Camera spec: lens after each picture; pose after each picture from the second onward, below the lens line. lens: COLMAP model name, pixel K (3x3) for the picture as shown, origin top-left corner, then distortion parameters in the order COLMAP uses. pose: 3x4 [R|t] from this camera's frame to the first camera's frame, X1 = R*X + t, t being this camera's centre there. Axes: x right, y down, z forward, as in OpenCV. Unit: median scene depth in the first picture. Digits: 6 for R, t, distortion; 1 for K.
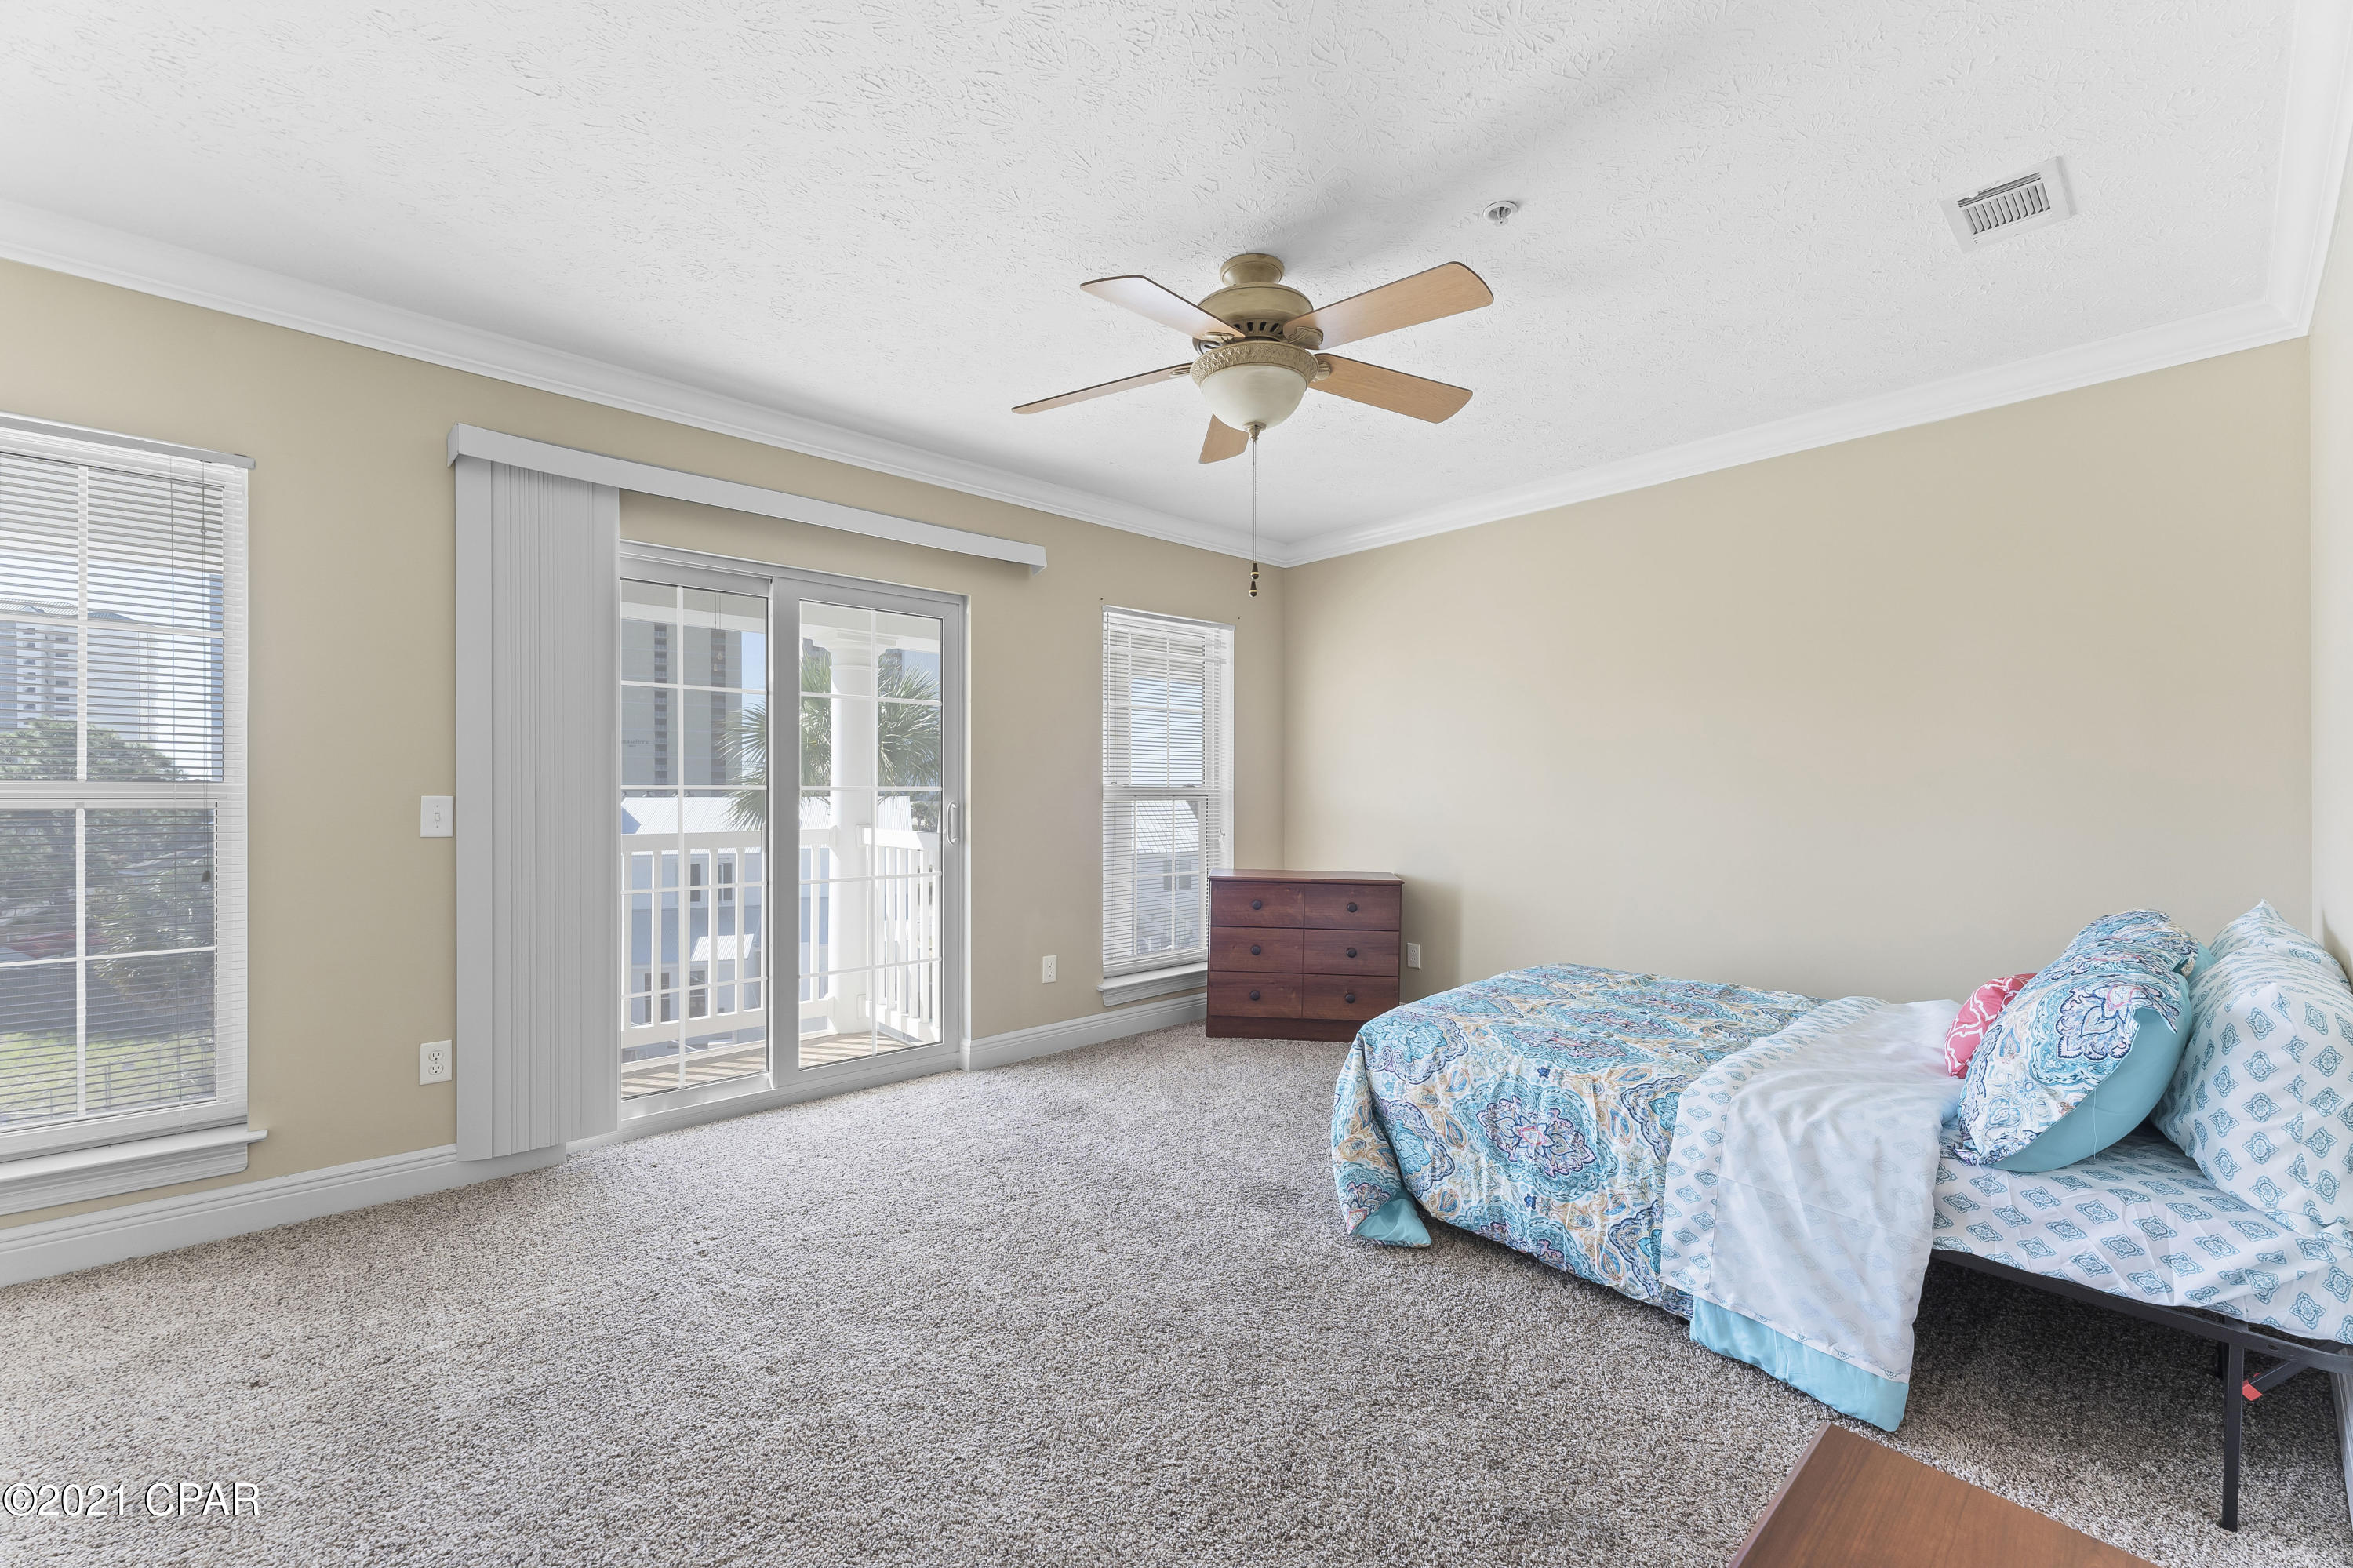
lens RADIAL K [[949.0, 0, 1176.5], [0, 949.0, 784.0], [0, 0, 1]] dist [0.001052, -0.000144]
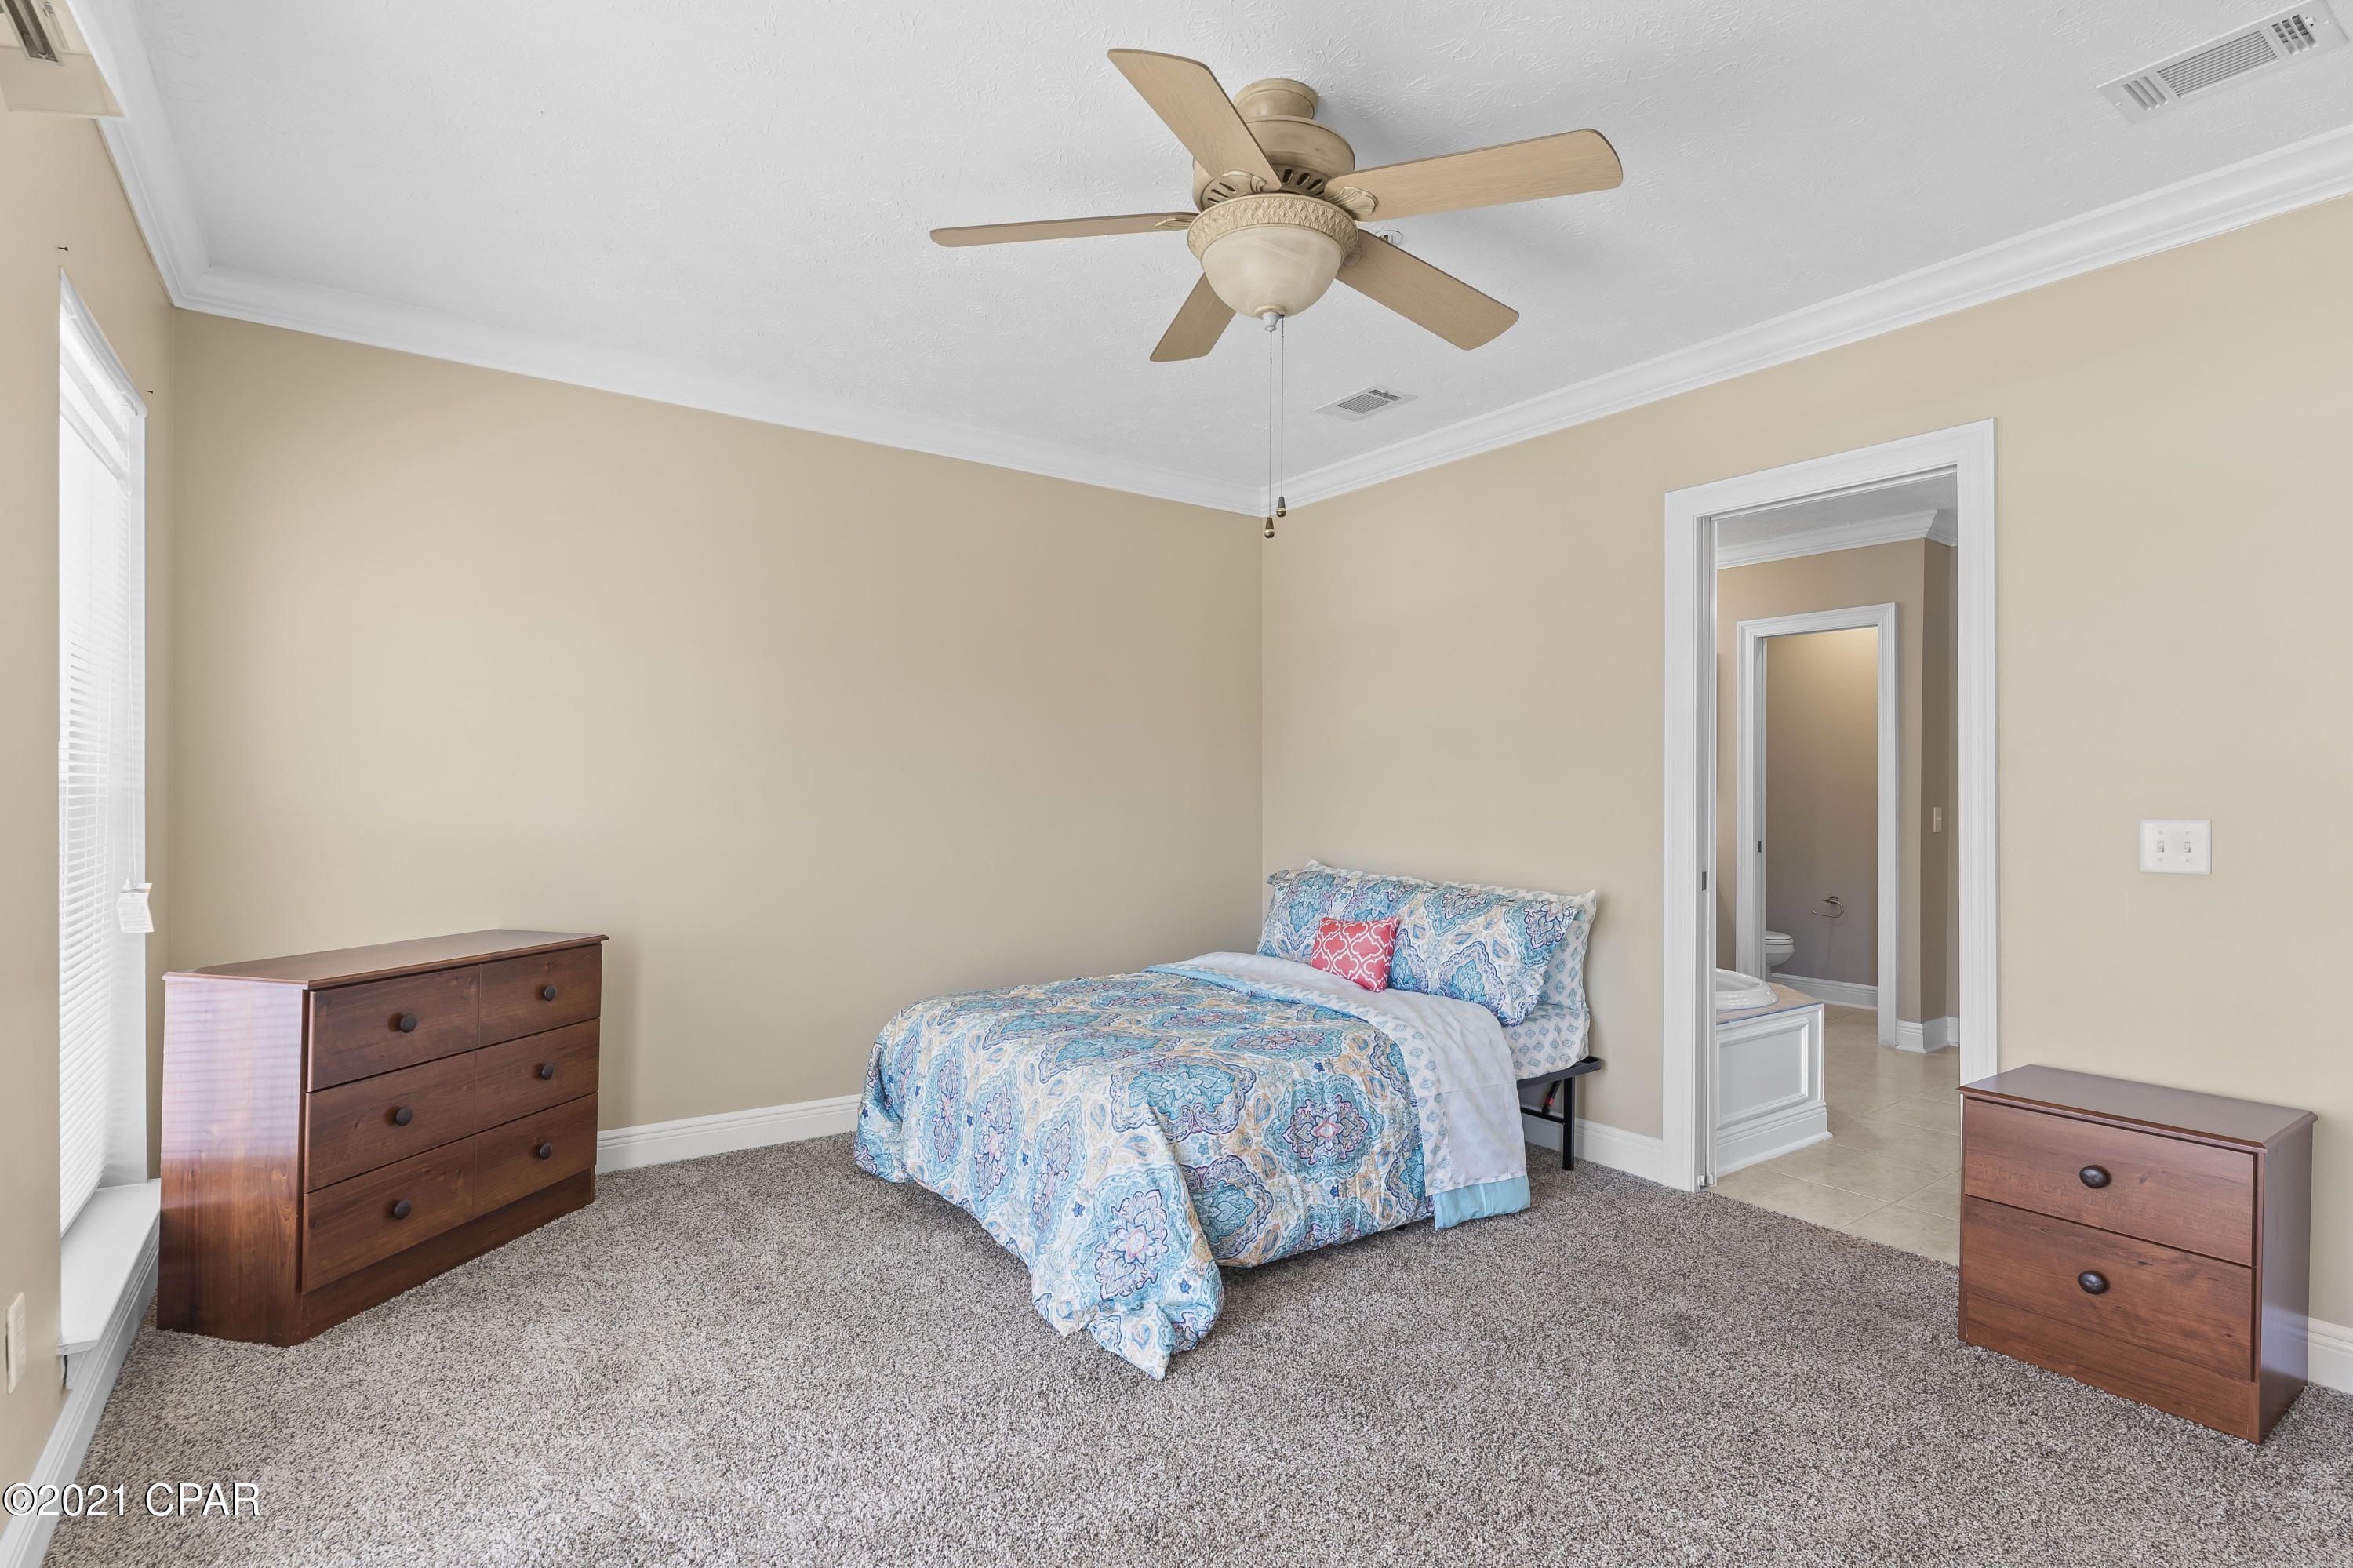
lens RADIAL K [[1123.5, 0, 1176.5], [0, 1123.5, 784.0], [0, 0, 1]] dist [-0.003441, -0.000416]
pose [[0.110560, 0.006296, 0.993850, -0.859727], [-0.012370, 0.999911, -0.004958, 0.002737], [-0.993792, -0.011745, 0.110628, 1.032873]]
